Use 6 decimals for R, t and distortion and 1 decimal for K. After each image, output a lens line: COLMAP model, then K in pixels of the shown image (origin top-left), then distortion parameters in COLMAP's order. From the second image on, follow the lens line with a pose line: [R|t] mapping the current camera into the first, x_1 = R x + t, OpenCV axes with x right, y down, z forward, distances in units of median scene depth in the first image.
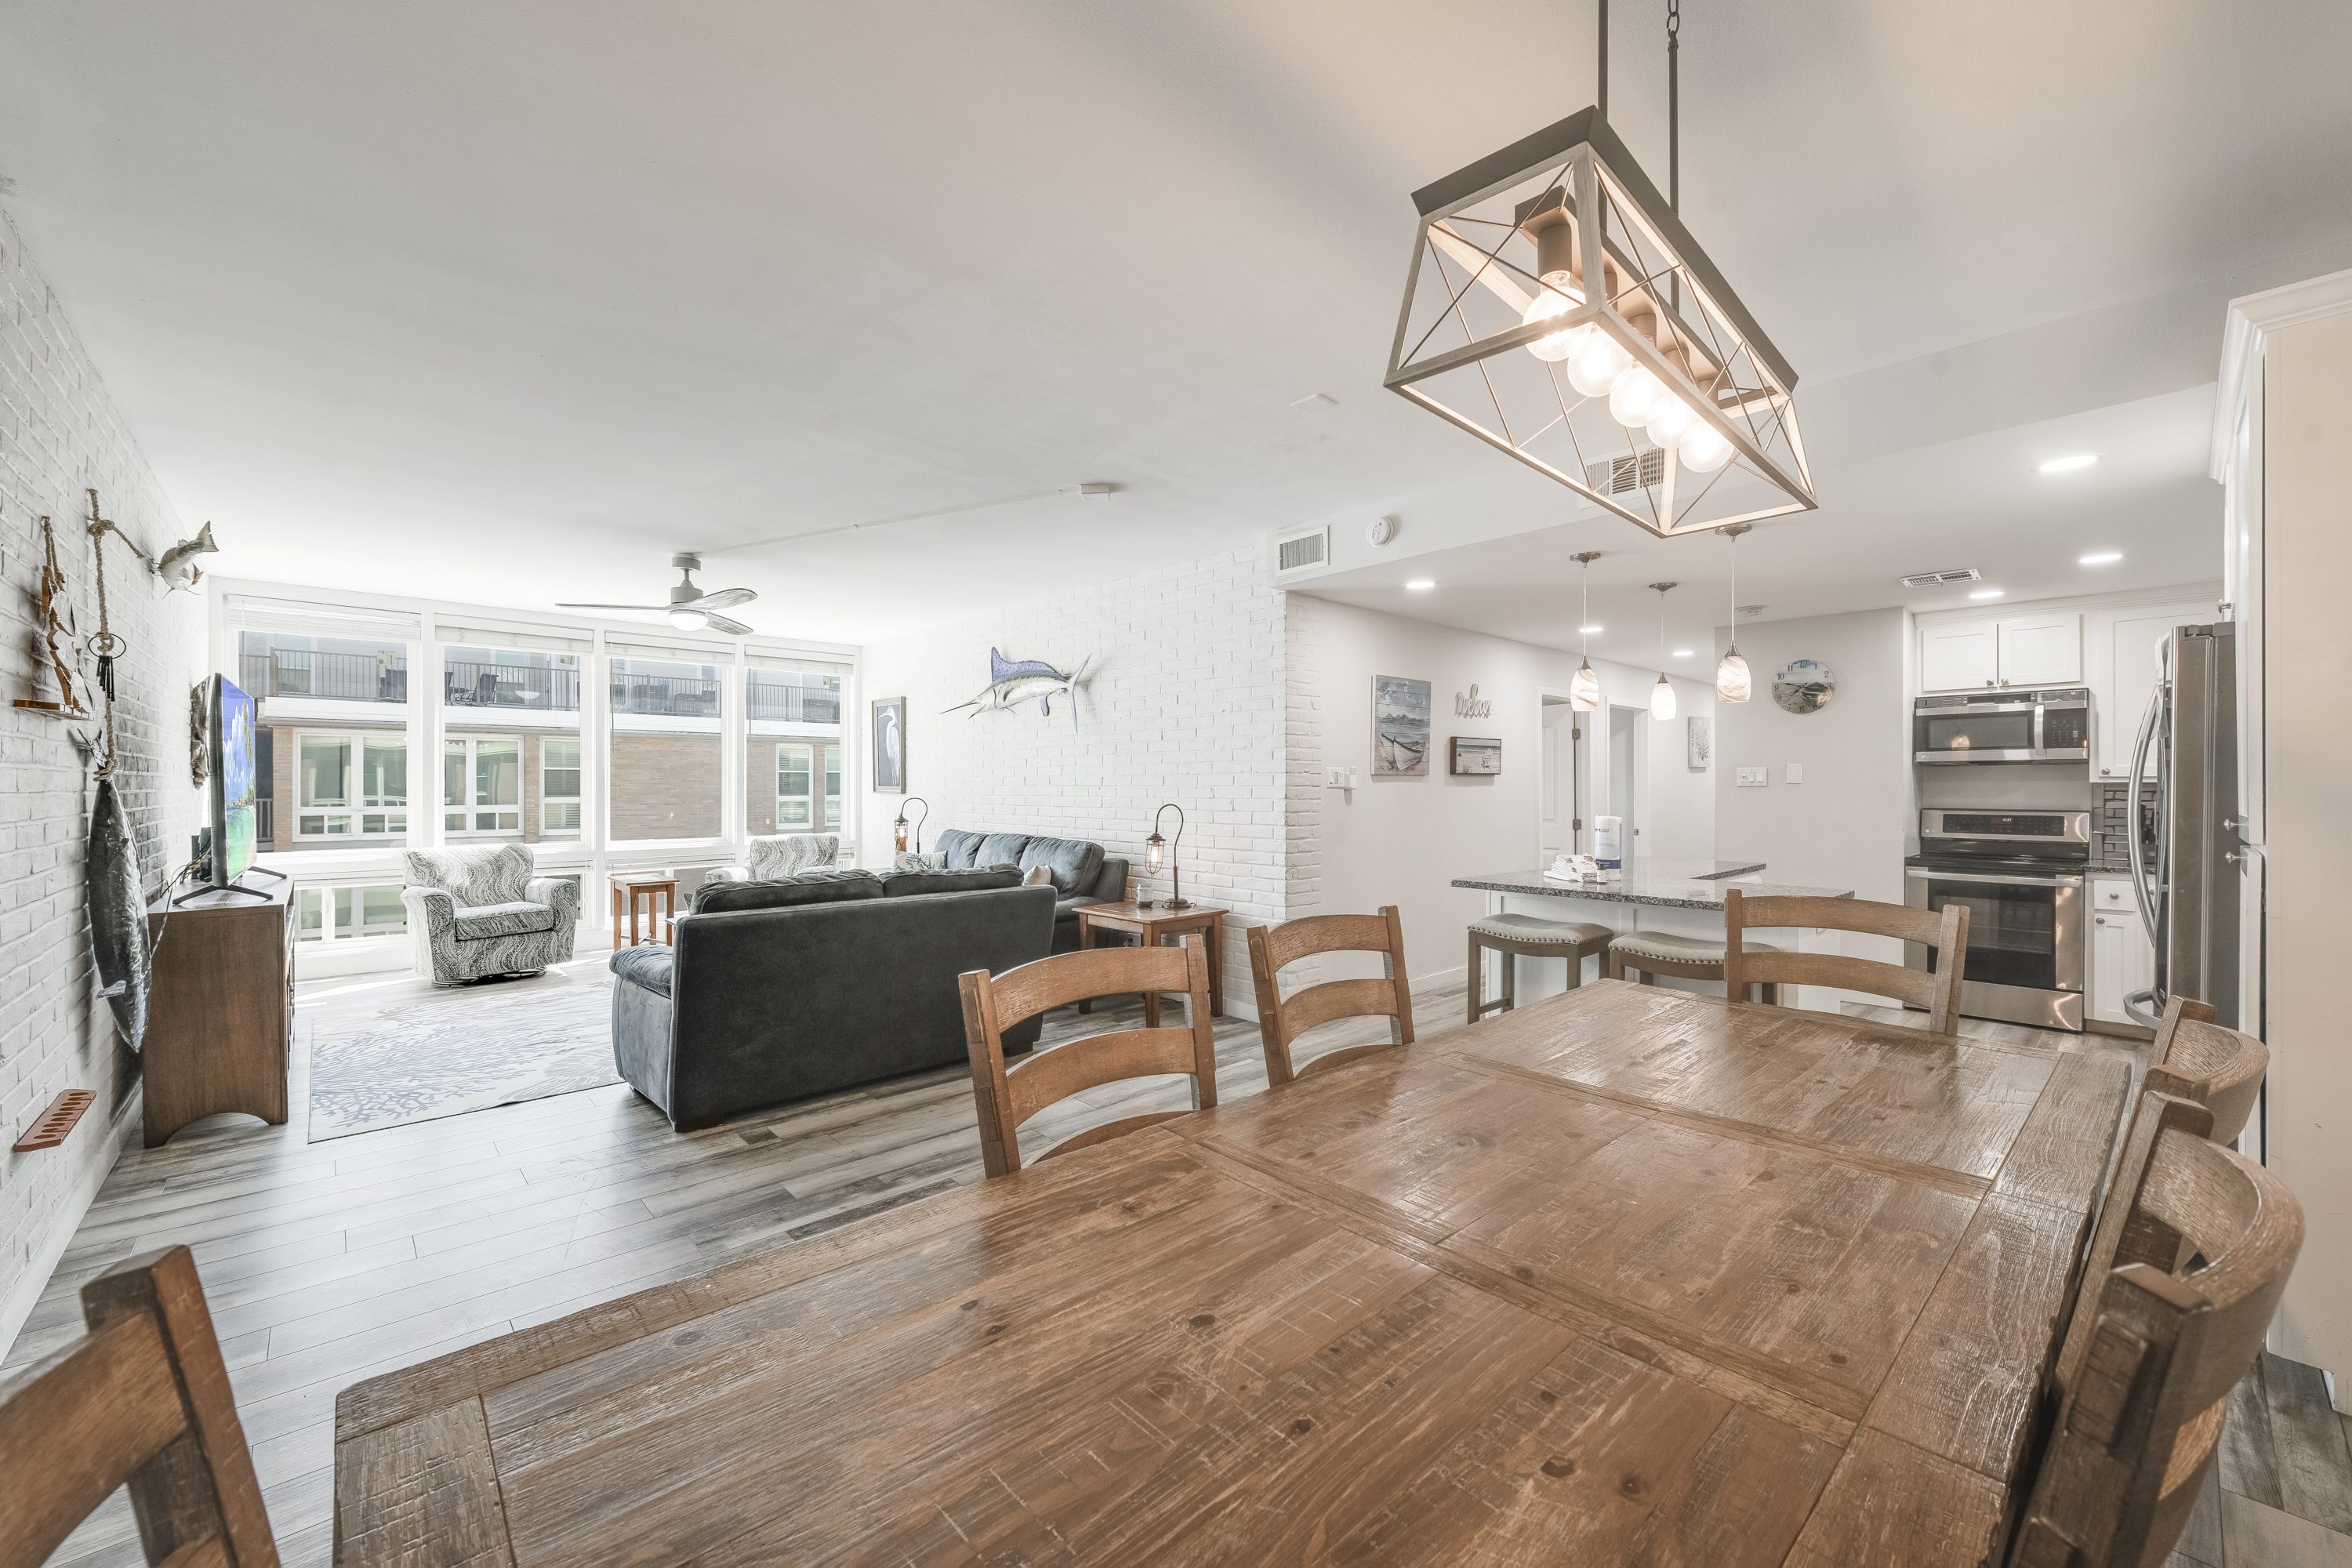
lens RADIAL K [[916.9, 0, 1179.0], [0, 916.9, 786.2], [0, 0, 1]] dist [-0.002237, 0.000227]
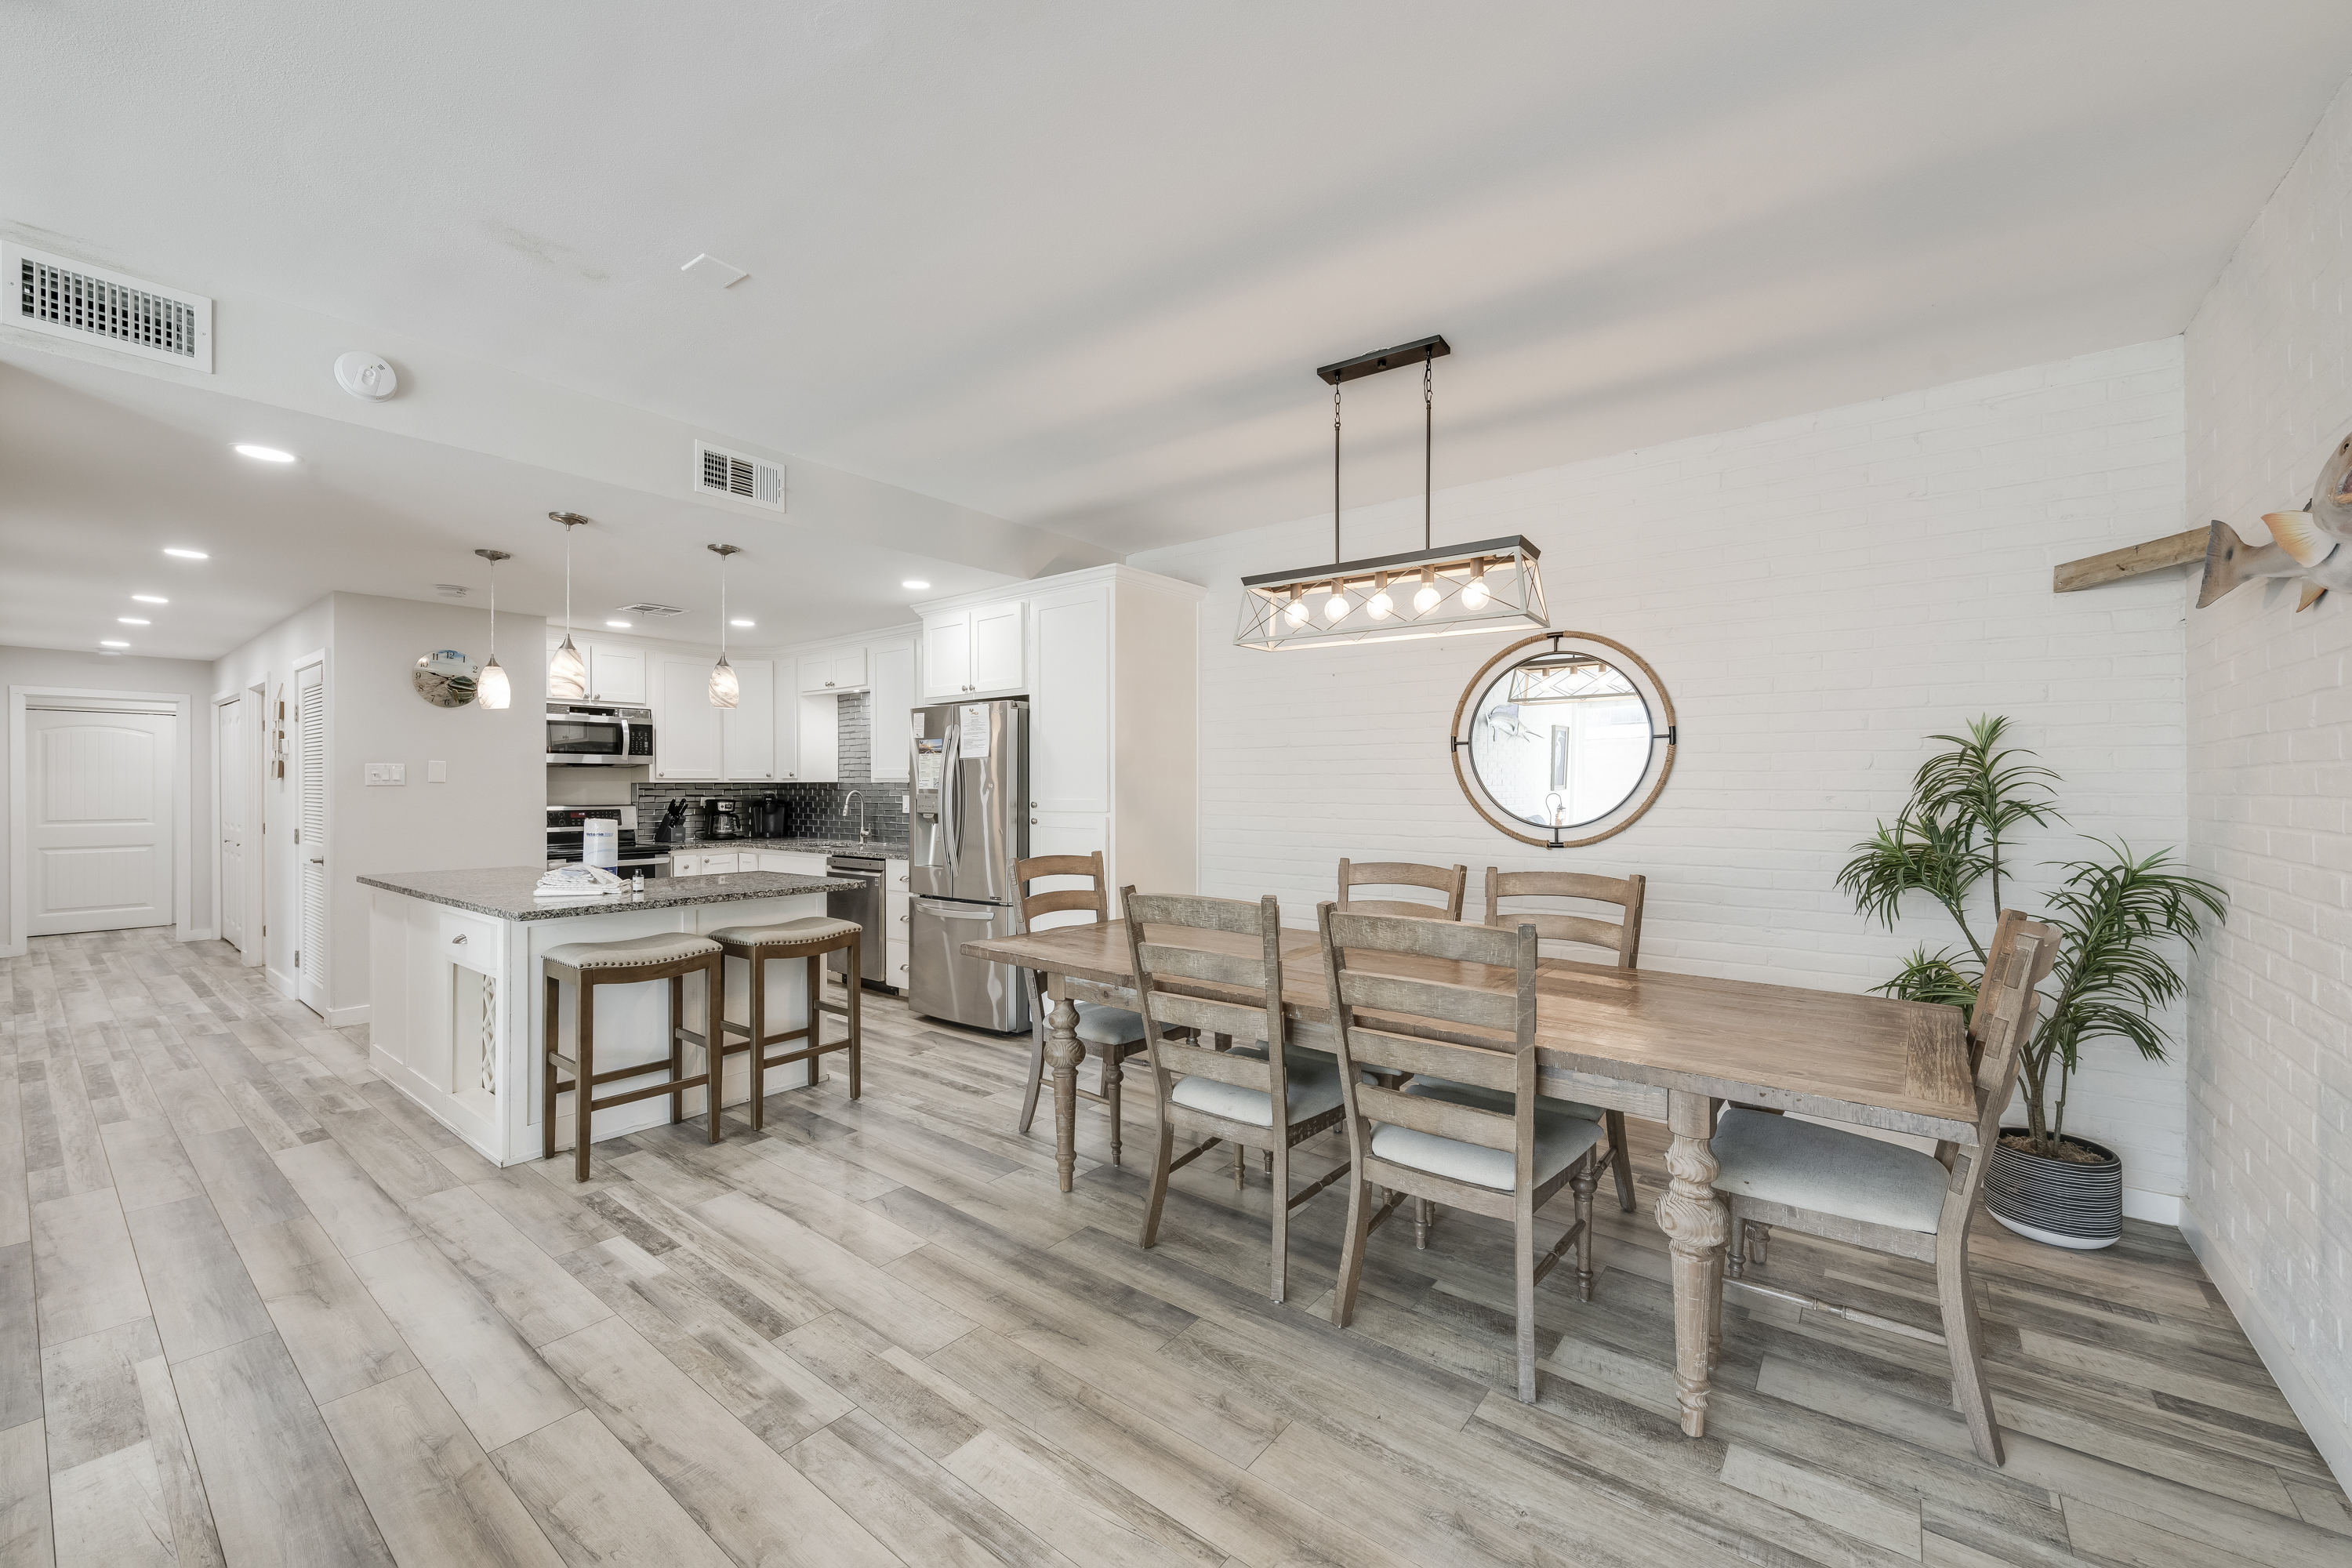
lens RADIAL K [[916.9, 0, 1179.0], [0, 916.9, 786.2], [0, 0, 1]] dist [-0.002237, 0.000227]
pose [[-0.156686, -0.000656, 0.987648, -0.352923], [-0.000121, 1.000000, 0.000645, 0.000176], [-0.987648, -0.000018, -0.156686, 0.408282]]
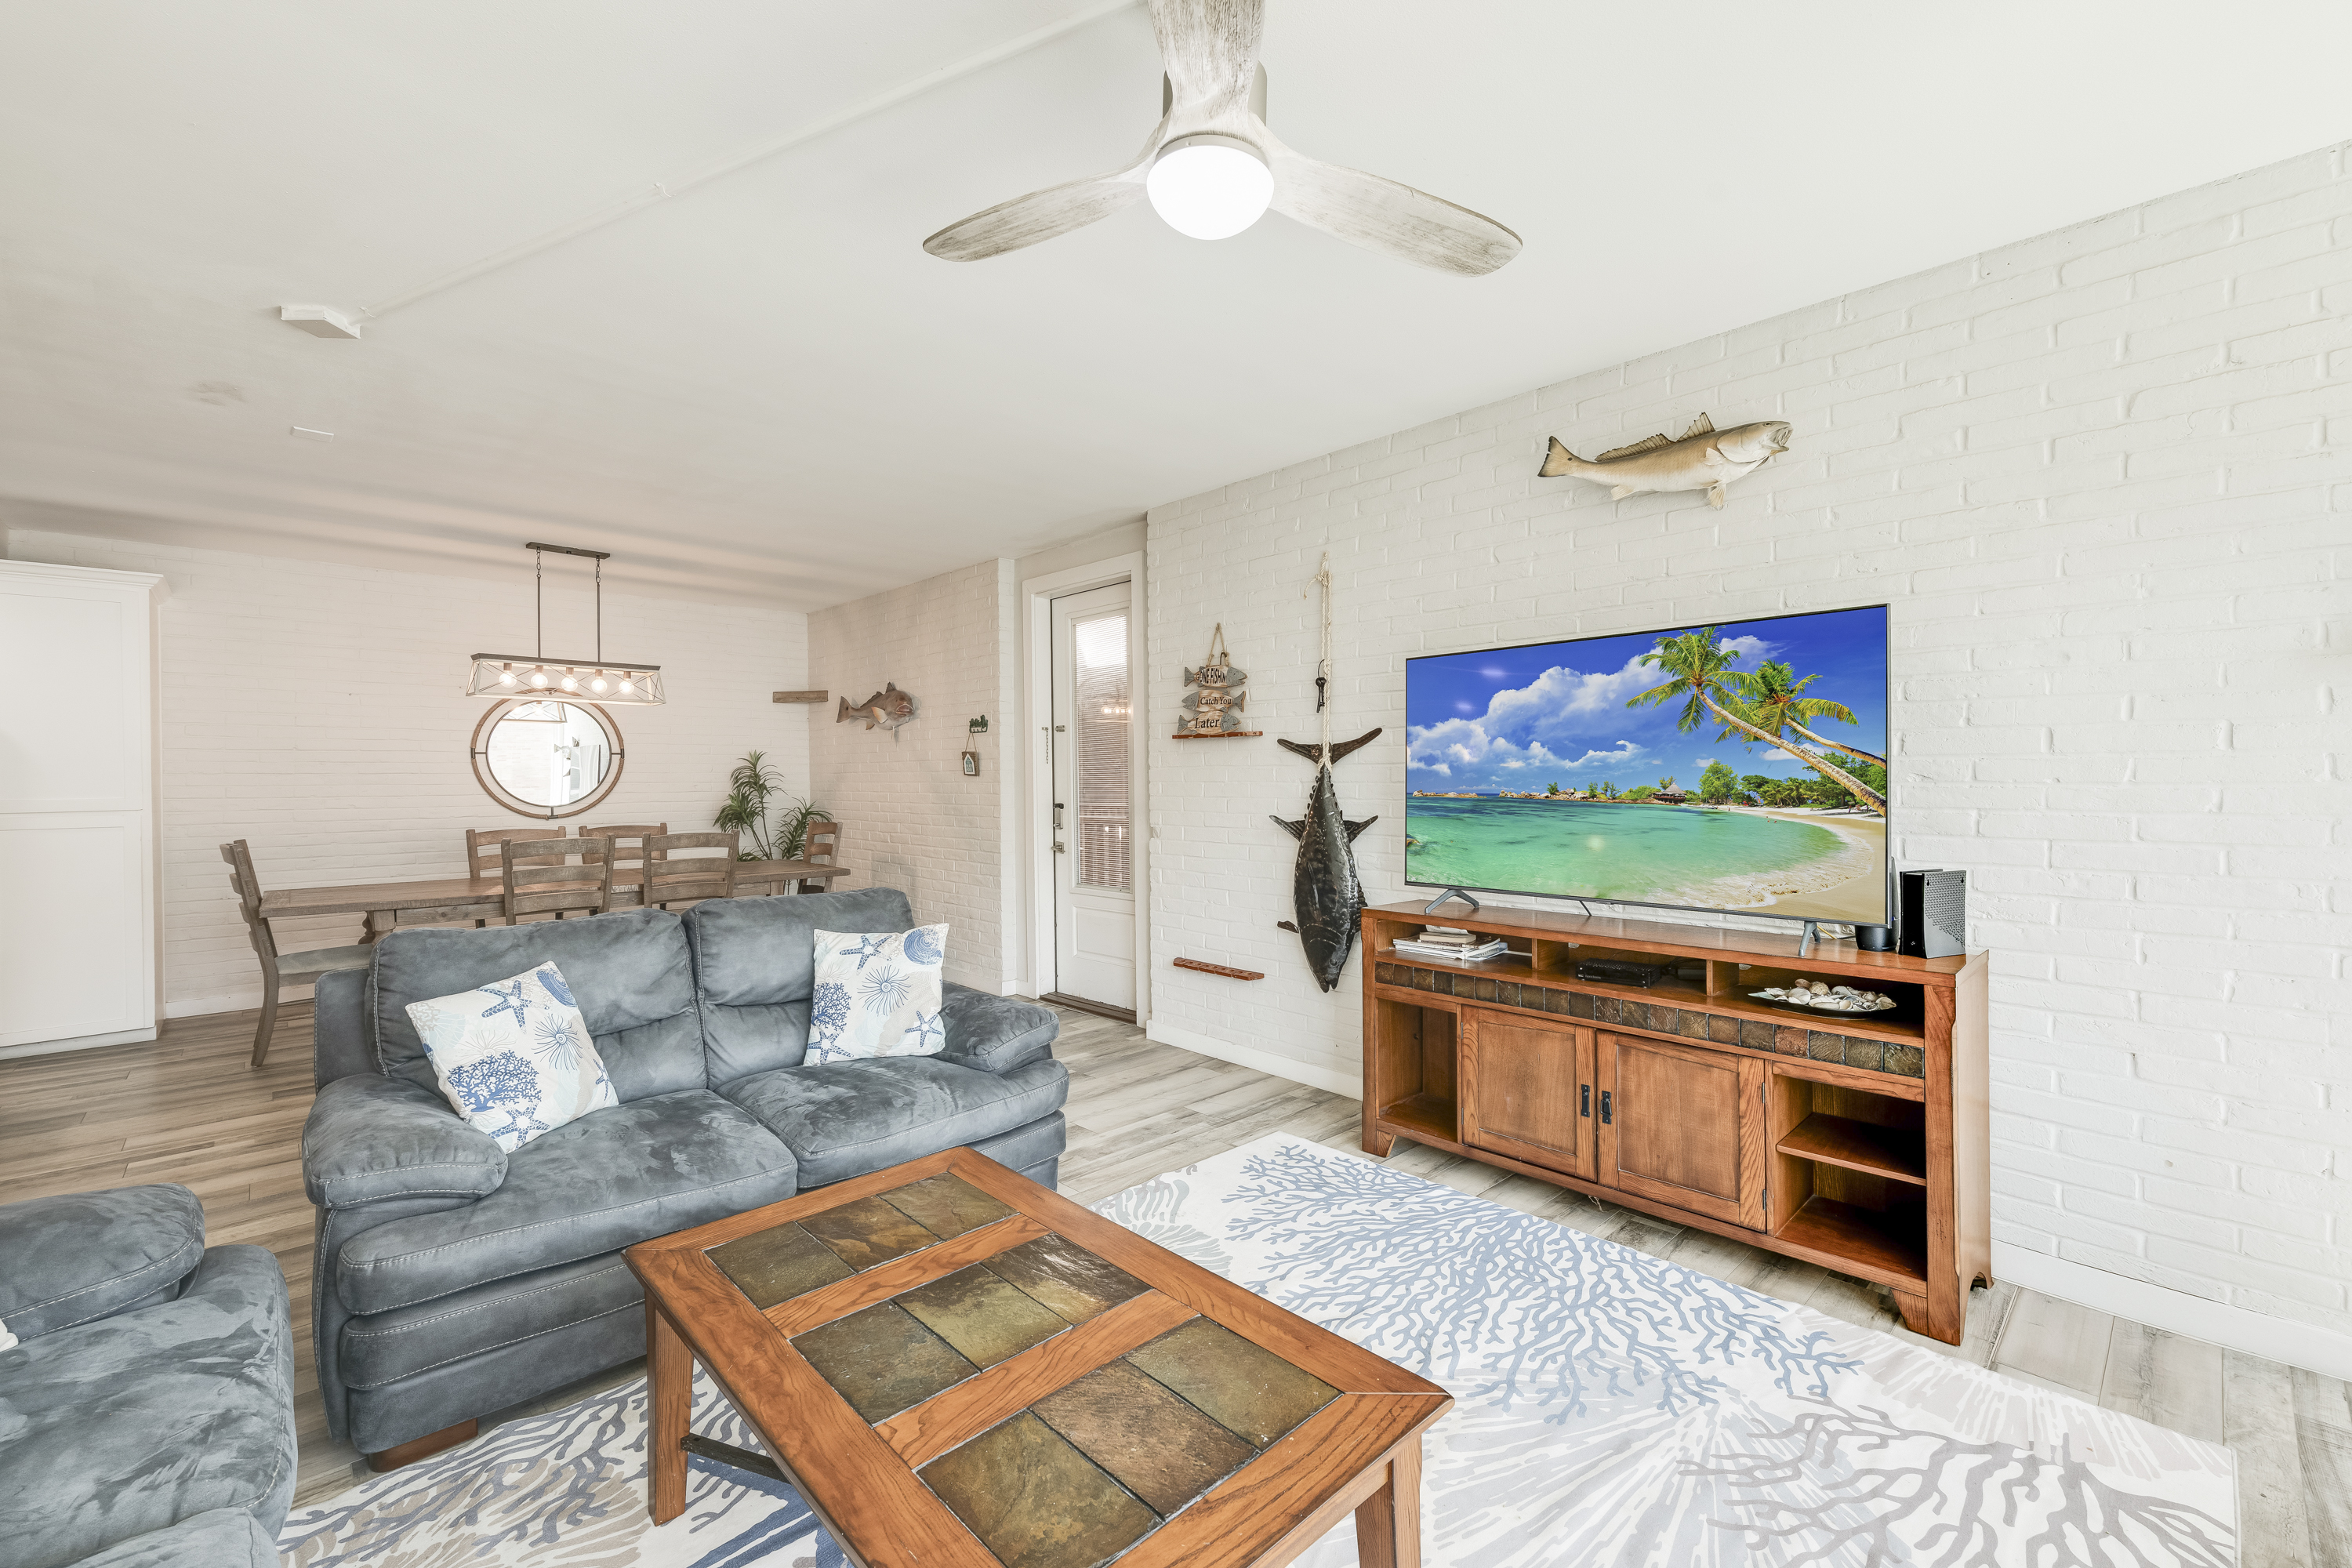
lens RADIAL K [[967.8, 0, 1169.7], [0, 967.8, 776.4], [0, 0, 1]] dist [0.002048, 0.000127]
pose [[-0.999977, 0.006734, 0.000152, -0.477005], [0.006734, 0.999977, 0.001176, -0.001740], [-0.000144, 0.001177, -0.999999, 1.183751]]
